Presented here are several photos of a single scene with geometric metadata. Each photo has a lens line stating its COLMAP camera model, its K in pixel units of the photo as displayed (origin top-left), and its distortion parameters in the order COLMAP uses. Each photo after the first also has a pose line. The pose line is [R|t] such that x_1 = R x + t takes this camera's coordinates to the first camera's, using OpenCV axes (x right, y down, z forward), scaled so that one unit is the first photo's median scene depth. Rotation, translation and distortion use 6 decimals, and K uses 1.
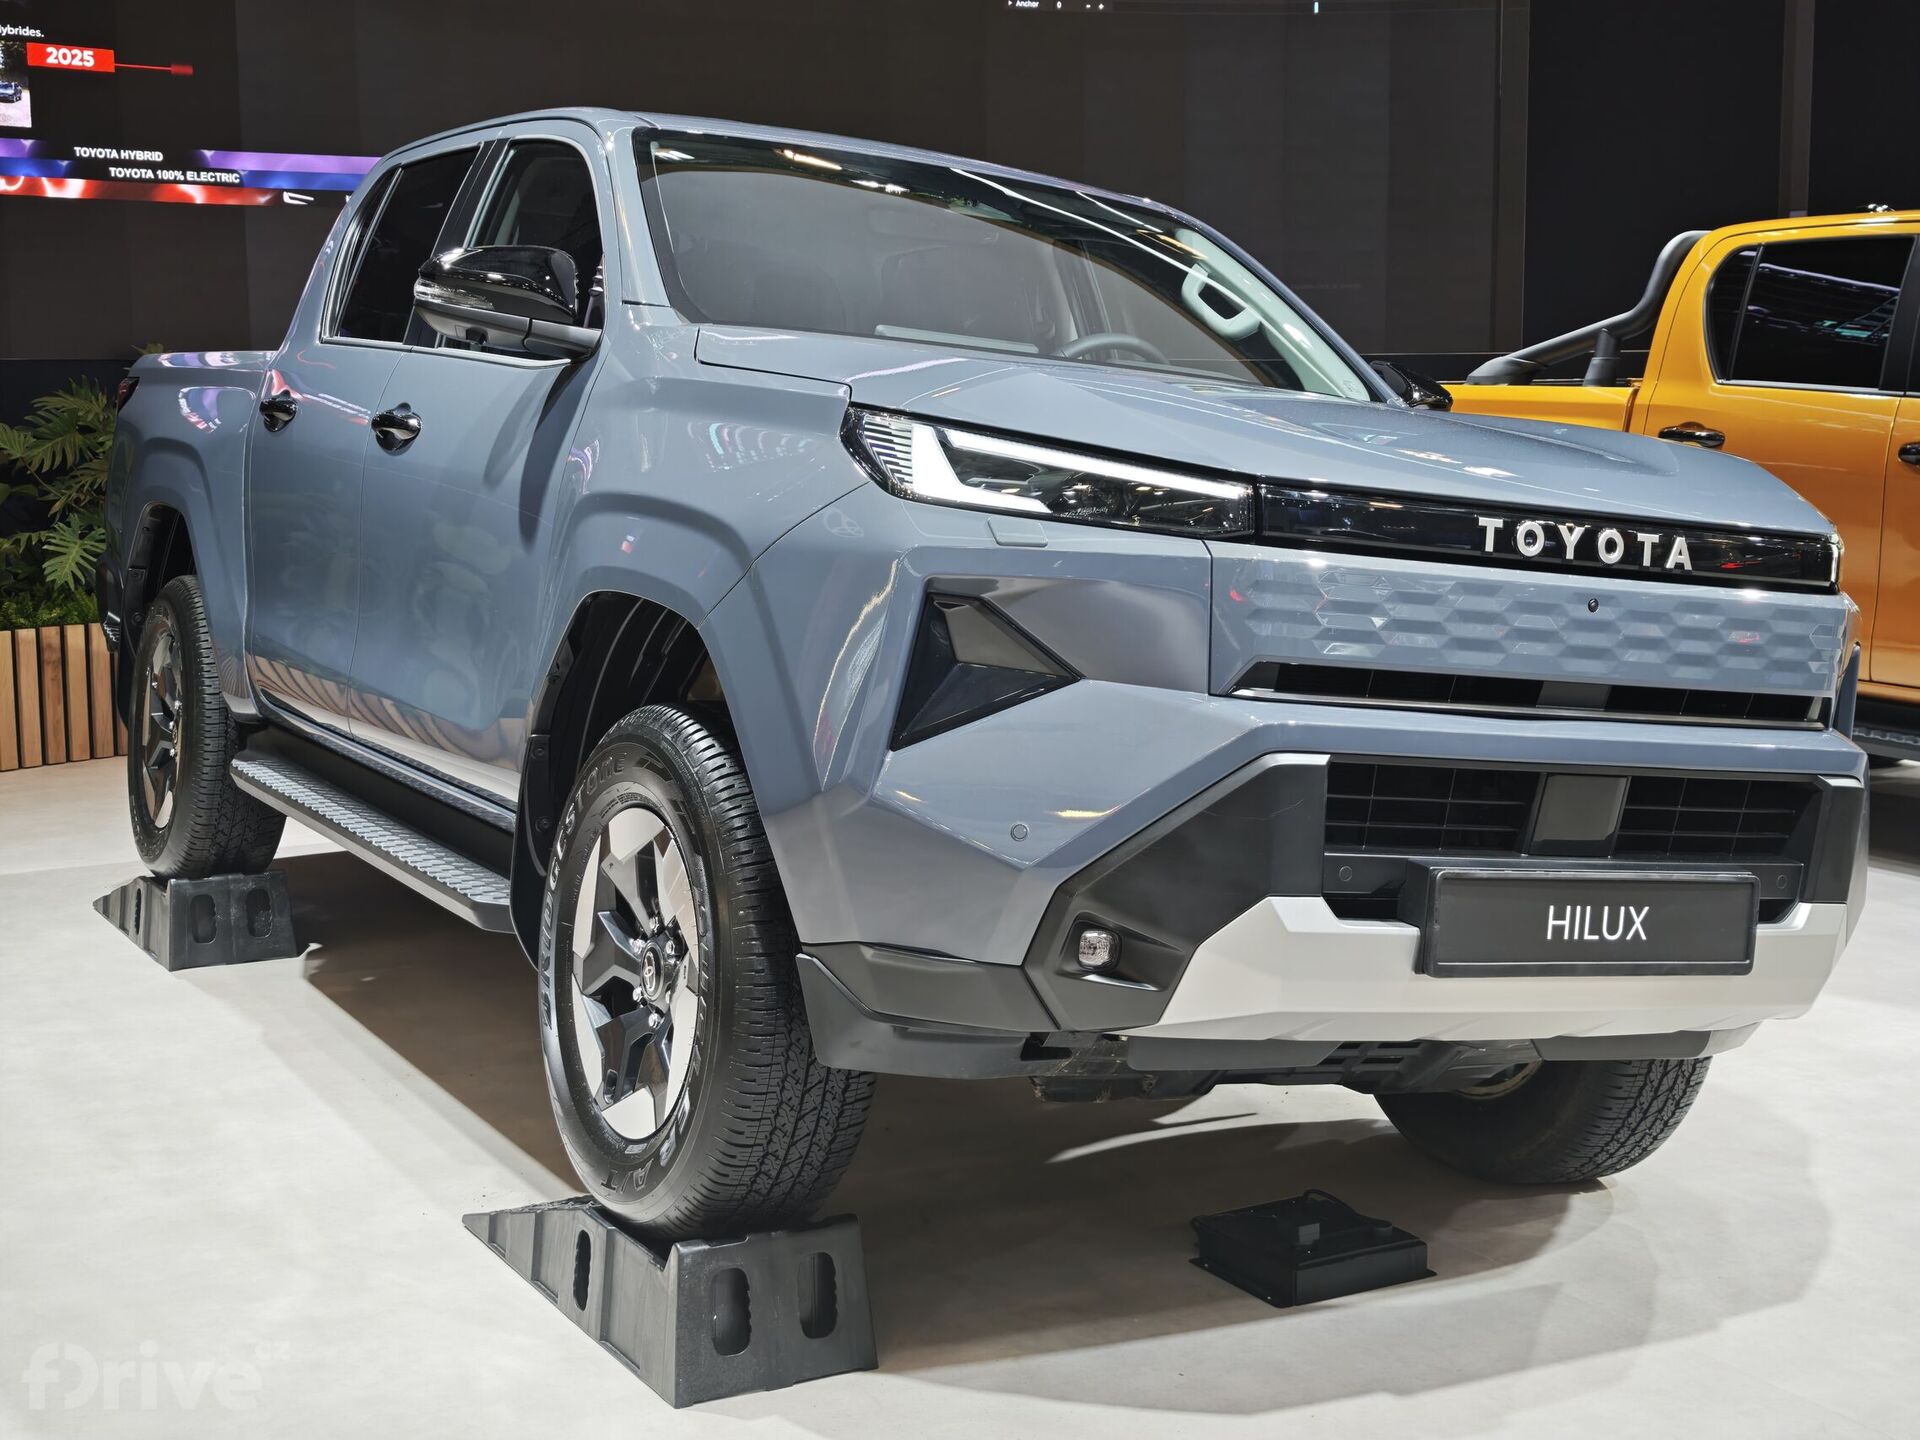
lens RADIAL K [[2539.6, 0, 871.2], [0, 2539.6, 721.6], [0, 0, 1]] dist [0.020107, 0.000000]
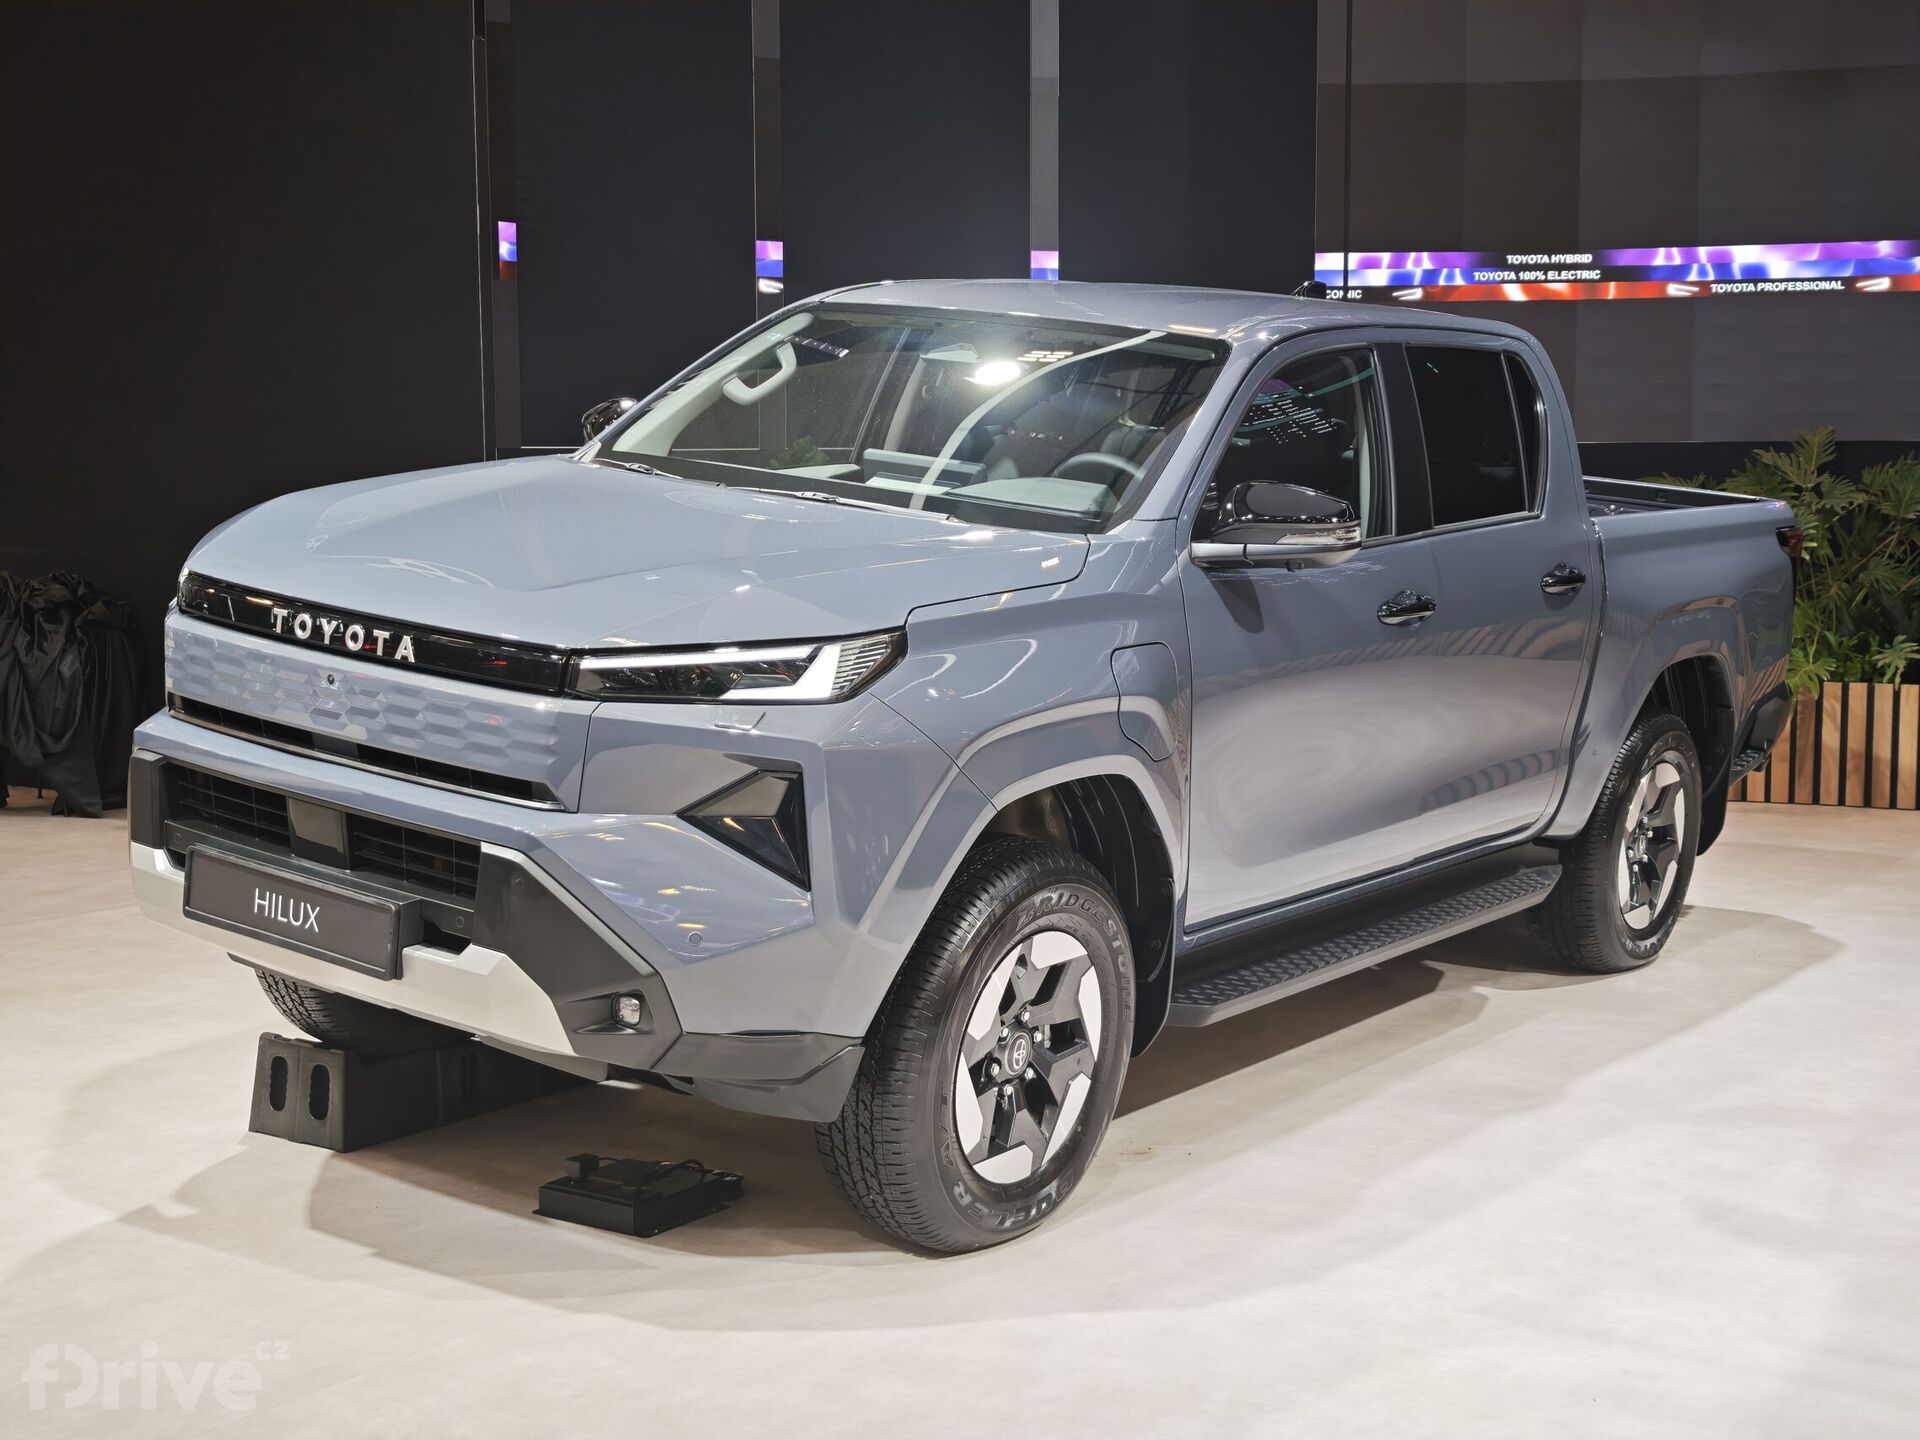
lens RADIAL K [[2539.6, 0, 986.5], [0, 2539.6, 695.0], [0, 0, 1]] dist [0.020107, 0.000000]
pose [[0.457178, 0.091420, -0.884664, 1.637205], [-0.109645, 0.992908, 0.045943, -0.137644], [0.882590, 0.075995, 0.463960, 0.683475]]
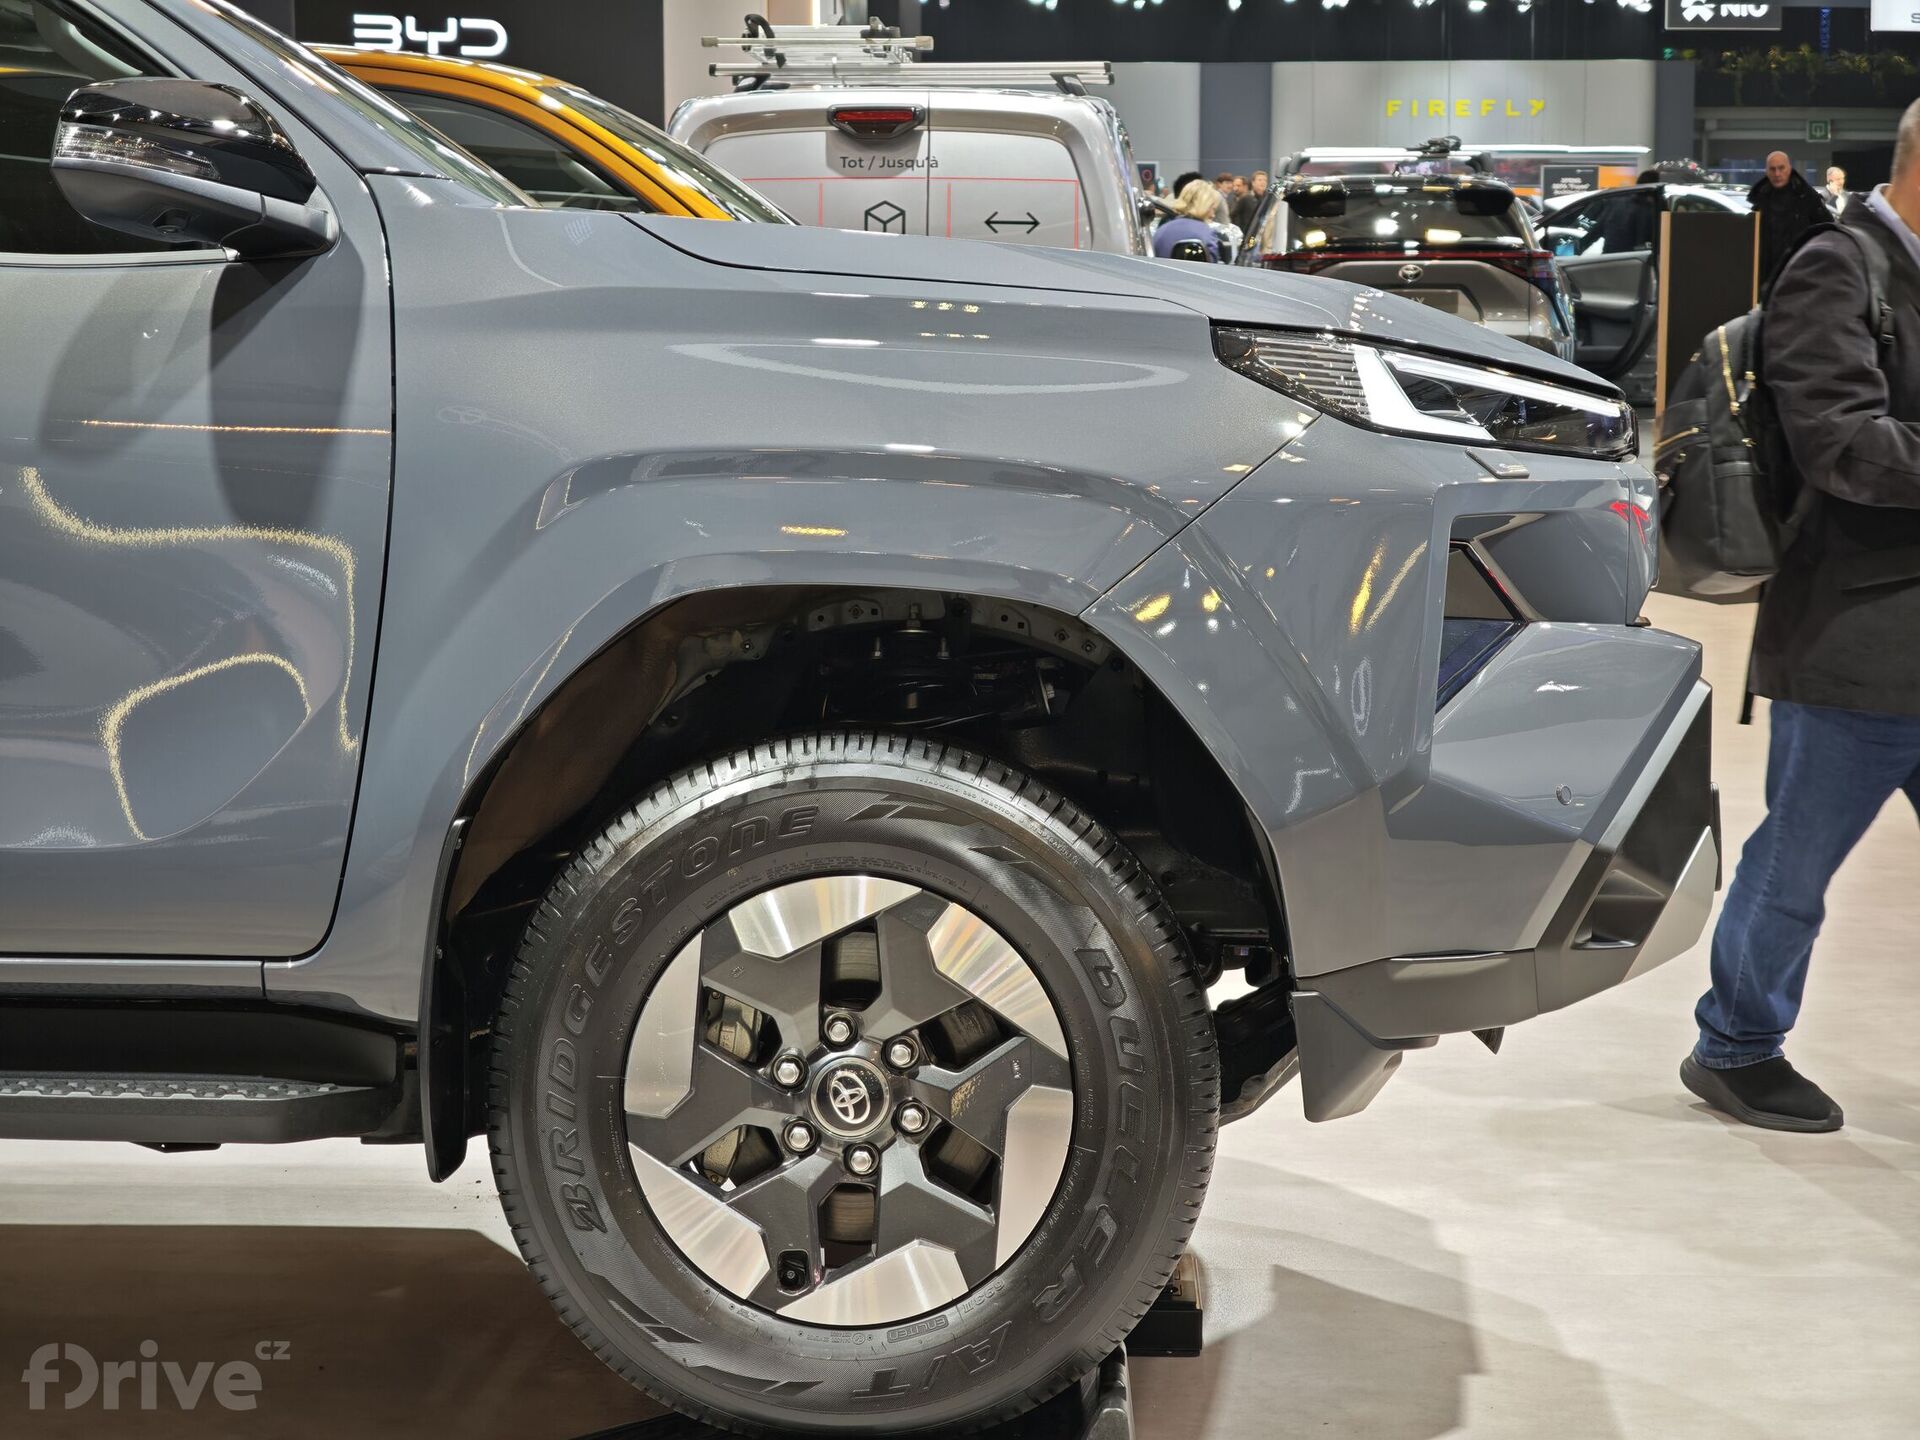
lens RADIAL K [[3851.8, 0, 958.5], [0, 3851.8, 717.3], [0, 0, 1]] dist [0.098638, 0.000000]
pose [[0.497849, -0.105897, 0.860774, -1.154986], [0.113163, 0.991964, 0.056586, -0.080126], [-0.859849, 0.069236, 0.505832, 0.461786]]
